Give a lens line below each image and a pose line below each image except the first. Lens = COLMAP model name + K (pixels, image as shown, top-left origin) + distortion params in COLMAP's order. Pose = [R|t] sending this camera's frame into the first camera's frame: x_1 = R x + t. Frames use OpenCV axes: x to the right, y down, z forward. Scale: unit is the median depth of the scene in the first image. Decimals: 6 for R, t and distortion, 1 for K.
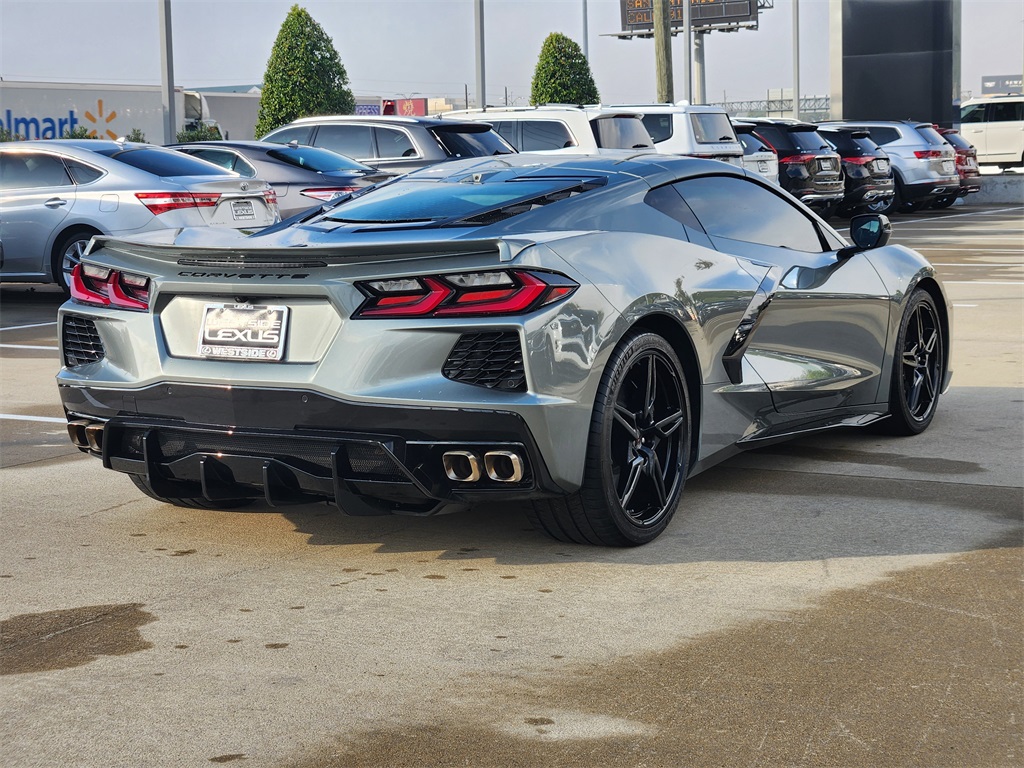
lens RADIAL K [[1945.5, 0, 512.0], [0, 1945.5, 384.0], [0, 0, 1]] dist [0.041357, -0.208310]
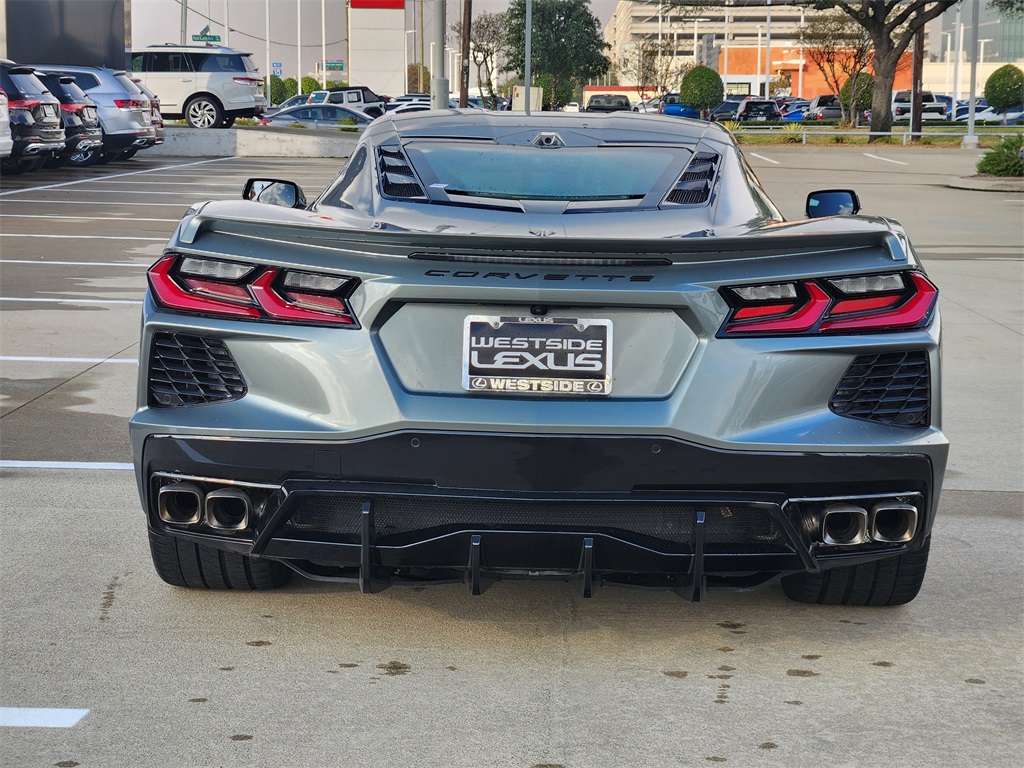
lens RADIAL K [[1971.1, 0, 513.6], [0, 1971.1, 448.8], [0, 0, 1]] dist [-0.579823, 3.799001]
pose [[0.867710, -0.049836, 0.494566, -0.494294], [0.019246, 0.997584, 0.066756, -0.040498], [-0.496698, -0.048406, 0.866572, 0.380805]]
